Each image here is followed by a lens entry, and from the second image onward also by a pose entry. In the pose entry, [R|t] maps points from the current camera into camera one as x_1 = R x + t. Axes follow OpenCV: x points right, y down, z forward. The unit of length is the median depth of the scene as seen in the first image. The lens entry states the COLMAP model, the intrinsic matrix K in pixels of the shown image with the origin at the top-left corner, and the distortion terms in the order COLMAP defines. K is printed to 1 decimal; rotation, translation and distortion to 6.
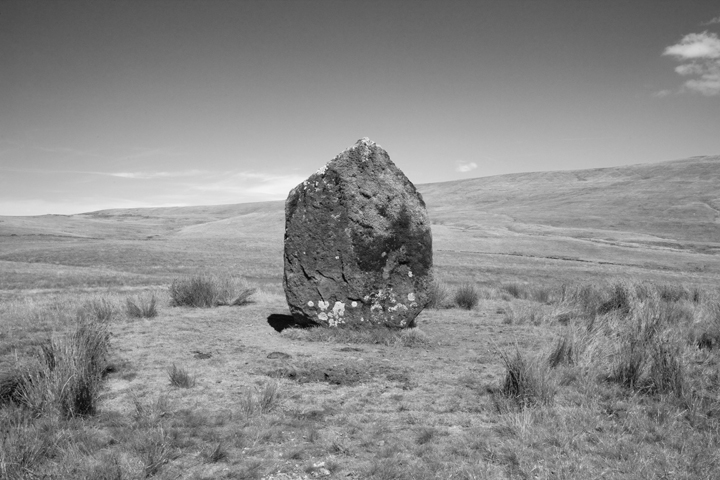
lens RADIAL K [[569.4, 0, 381.5], [0, 569.4, 263.5], [0, 0, 1]] dist [-0.151682, 0.118229]
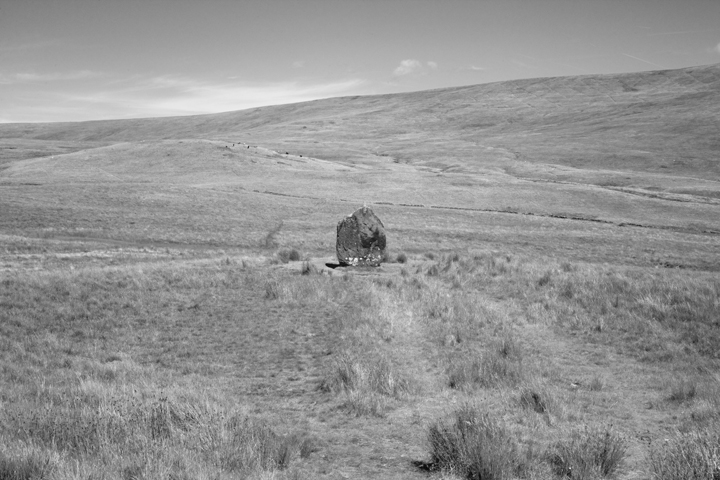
lens RADIAL K [[909.8, 0, 390.8], [0, 909.8, 248.5], [0, 0, 1]] dist [0.050981, 0.096550]
pose [[0.996301, 0.005524, 0.085755, -0.313509], [-0.008368, 0.999425, 0.032847, -0.149896], [-0.085524, -0.033443, 0.995775, -3.984360]]
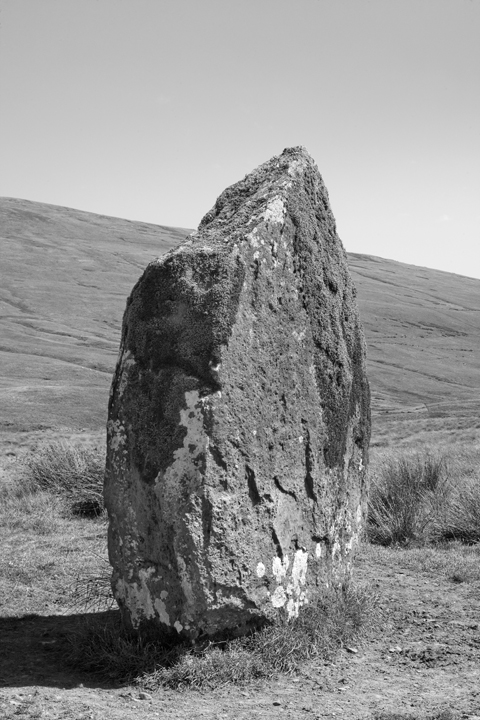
lens RADIAL K [[1101.0, 0, 235.4], [0, 1101.0, 367.3], [0, 0, 1]] dist [0.176180, 0.050794]
pose [[0.332159, -0.005912, 0.943205, -0.820147], [0.029841, 0.999546, -0.004244, -0.058939], [-0.942751, 0.029556, 0.332185, 0.787195]]
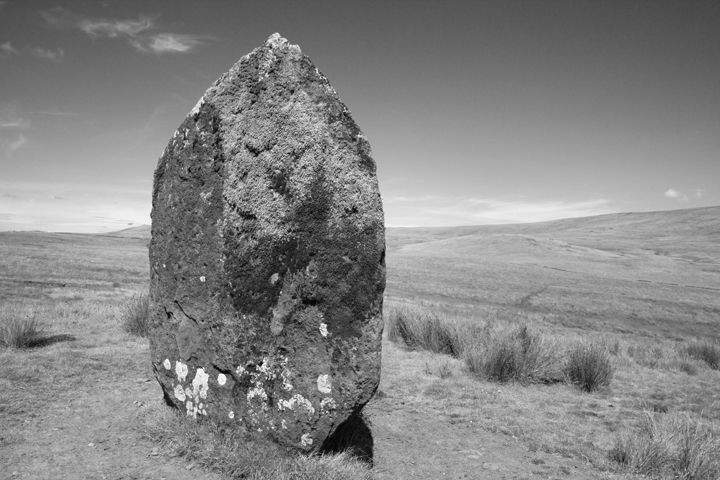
lens RADIAL K [[532.8, 0, 359.1], [0, 532.8, 247.9], [0, 0, 1]] dist [-0.110345, 0.080671]
pose [[0.906682, 0.042228, -0.419697, 0.234022], [-0.070393, 0.996171, -0.051843, -0.022948], [0.415901, 0.076549, 0.906183, 0.643429]]
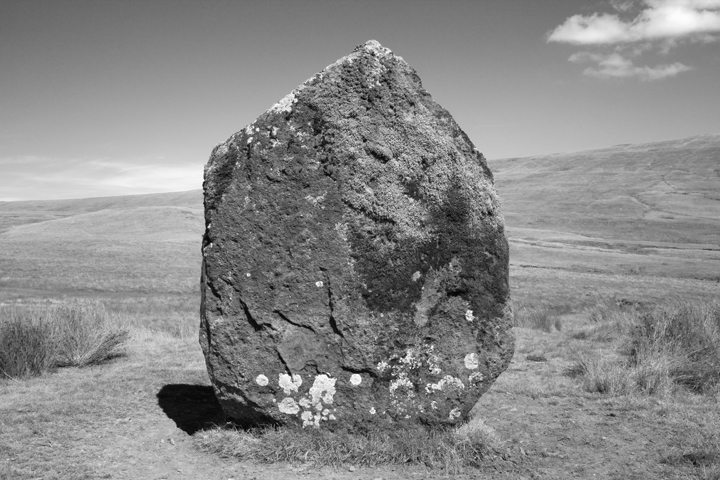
lens RADIAL K [[664.5, 0, 360.0], [0, 664.5, 240.0], [0, 0, 1]] dist [-0.026686, 0.016949]
pose [[0.989445, -0.006358, 0.144772, -0.125477], [0.012657, 0.999011, -0.042635, -0.023254], [-0.144358, 0.044018, 0.988546, 0.435545]]
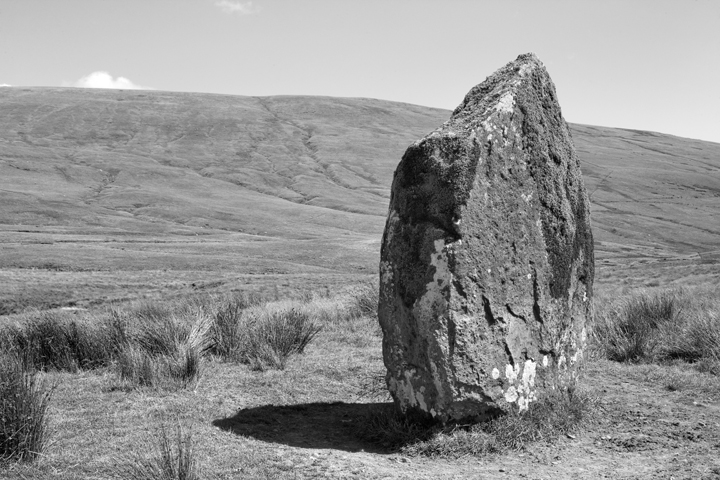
lens RADIAL K [[855.0, 0, 357.5], [0, 855.0, 235.8], [0, 0, 1]] dist [0.032139, 0.195488]
pose [[0.519604, -0.020855, 0.854153, -0.830758], [0.037593, 0.999292, 0.001530, -0.054825], [-0.853580, 0.031315, 0.520020, 0.726052]]
